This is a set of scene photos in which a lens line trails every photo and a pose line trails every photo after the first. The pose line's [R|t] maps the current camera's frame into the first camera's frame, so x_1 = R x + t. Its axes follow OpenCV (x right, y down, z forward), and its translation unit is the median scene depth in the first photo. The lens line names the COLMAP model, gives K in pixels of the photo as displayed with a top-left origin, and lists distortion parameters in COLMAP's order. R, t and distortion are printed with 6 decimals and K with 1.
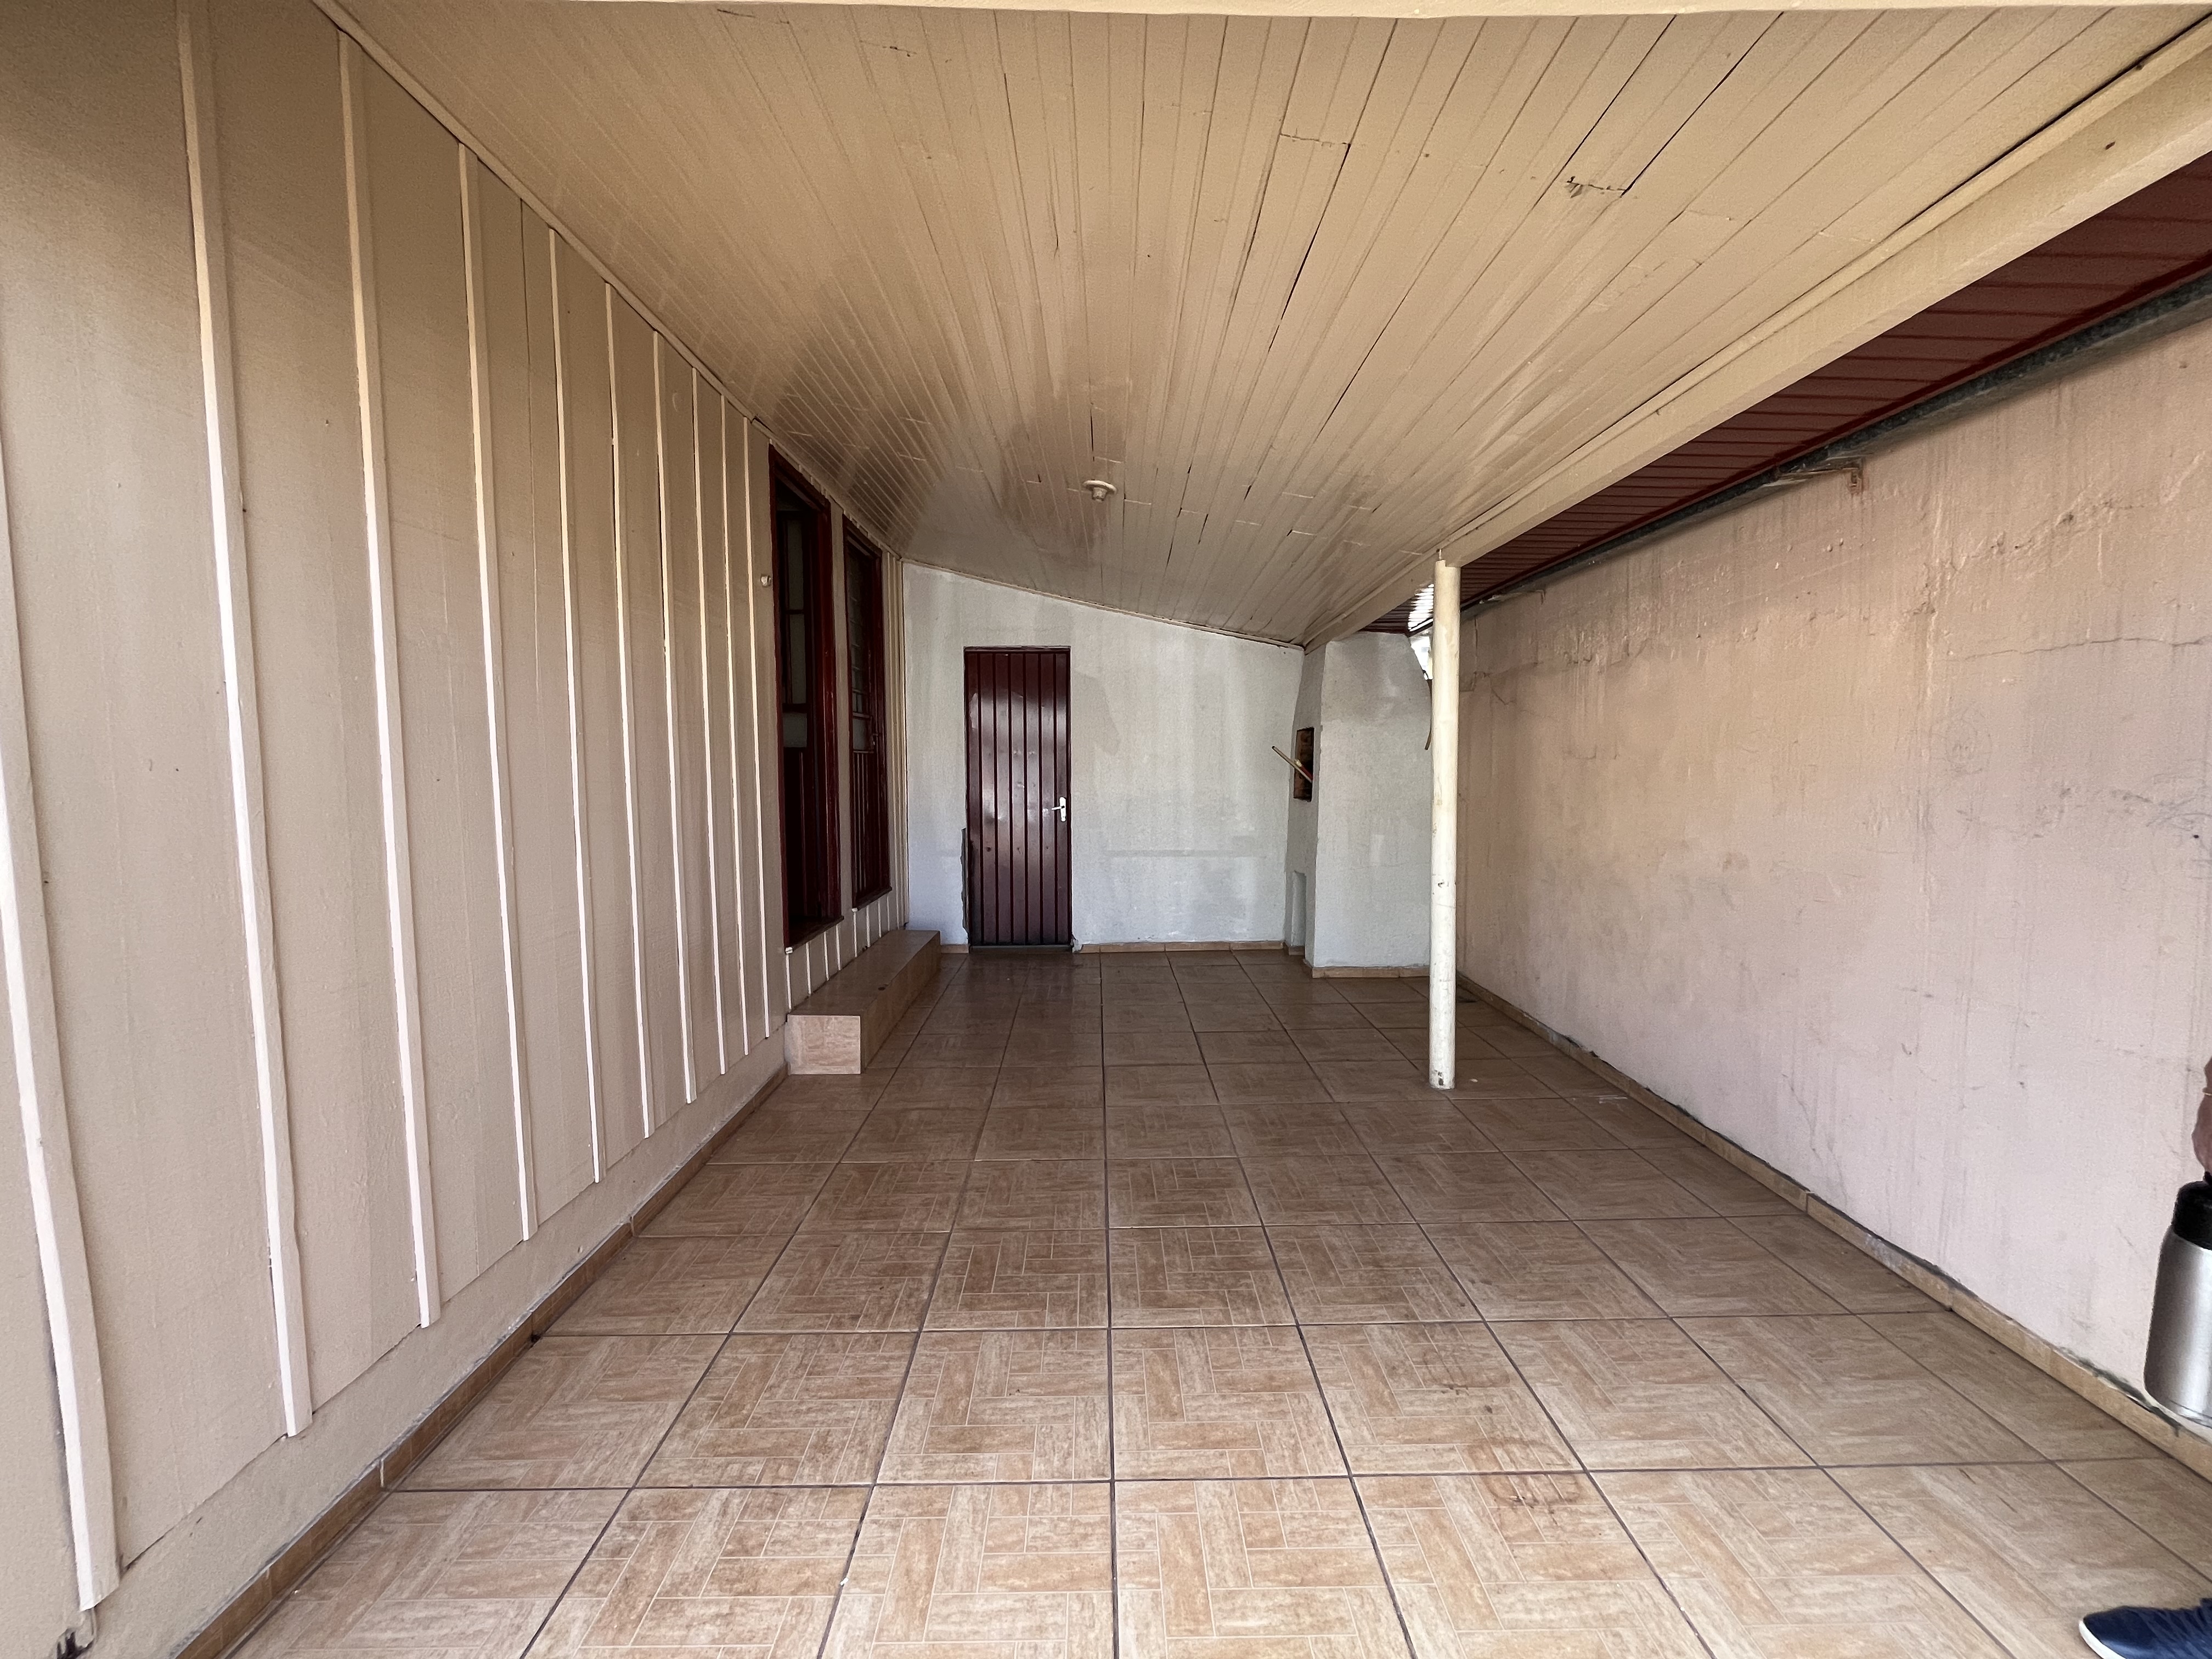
lens RADIAL K [[894.7, 0, 1106.1], [0, 894.7, 826.2], [0, 0, 1]] dist [-0.001025, 0.000006]
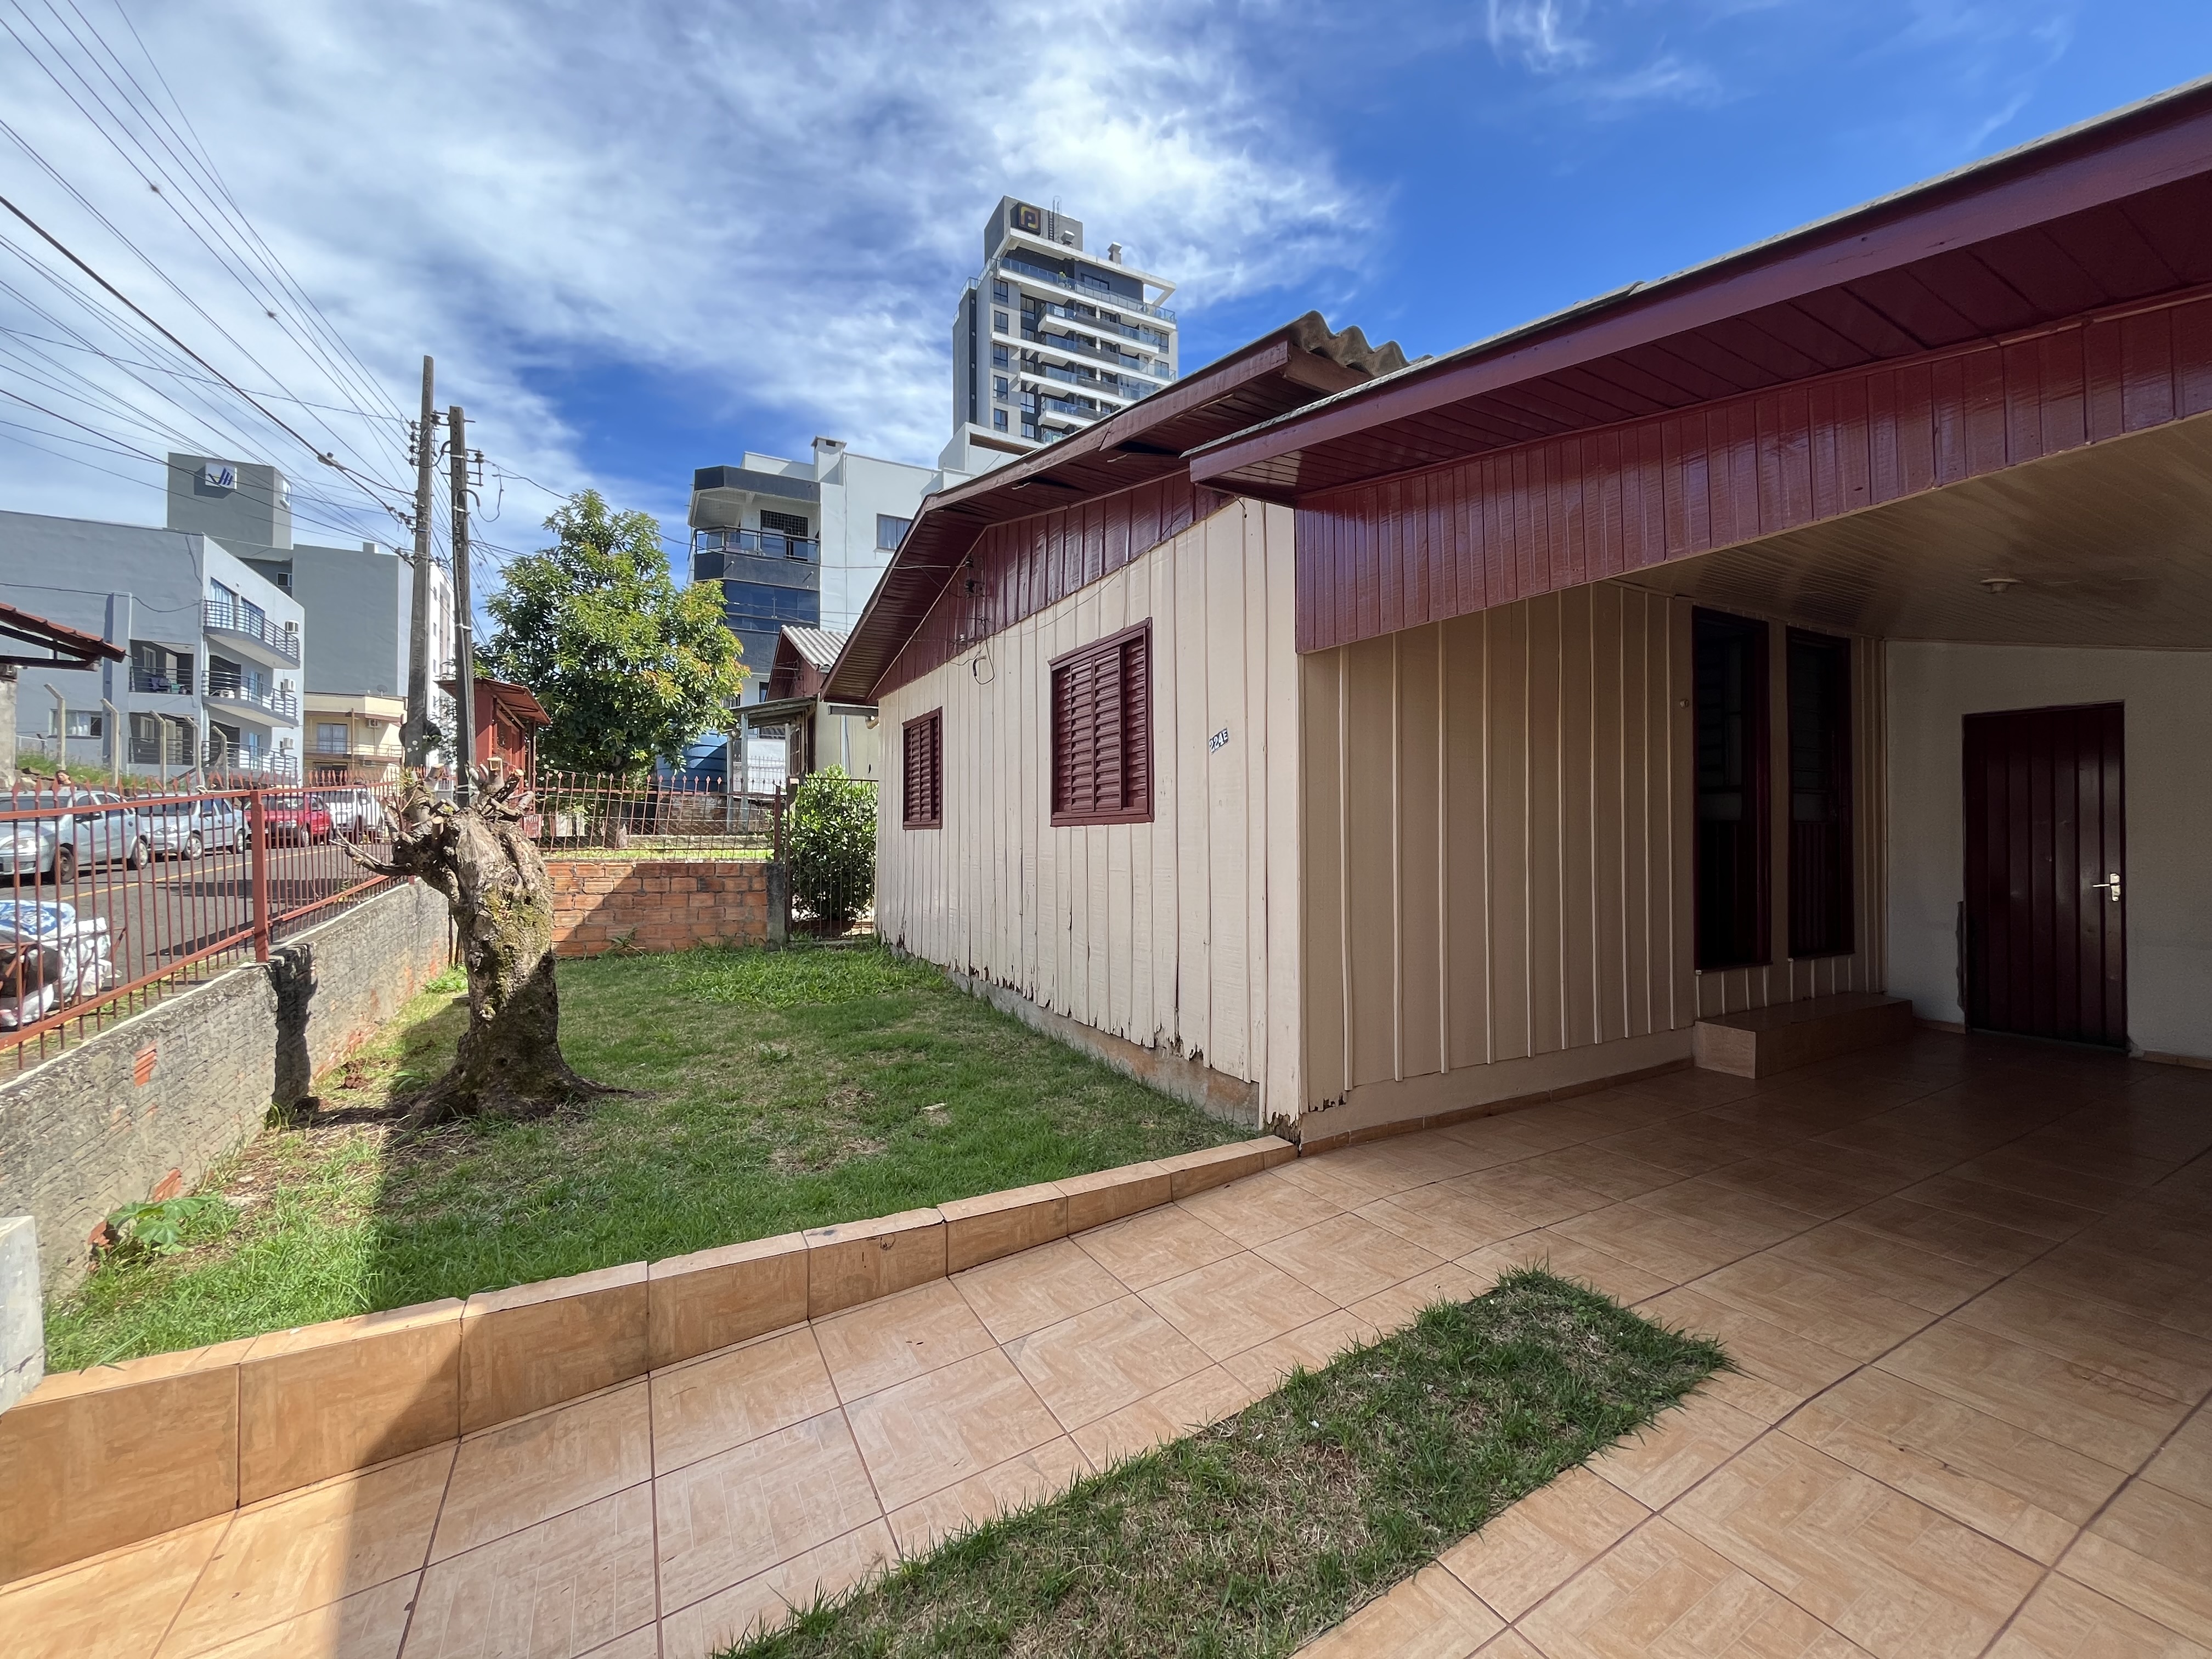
lens RADIAL K [[894.7, 0, 1105.3], [0, 894.7, 829.3], [0, 0, 1]] dist [-0.001025, 0.000006]
pose [[0.471245, -0.002518, -0.881999, 0.404112], [-0.064668, 0.997206, -0.037399, 0.032725], [0.879629, 0.074661, 0.469765, -0.419452]]
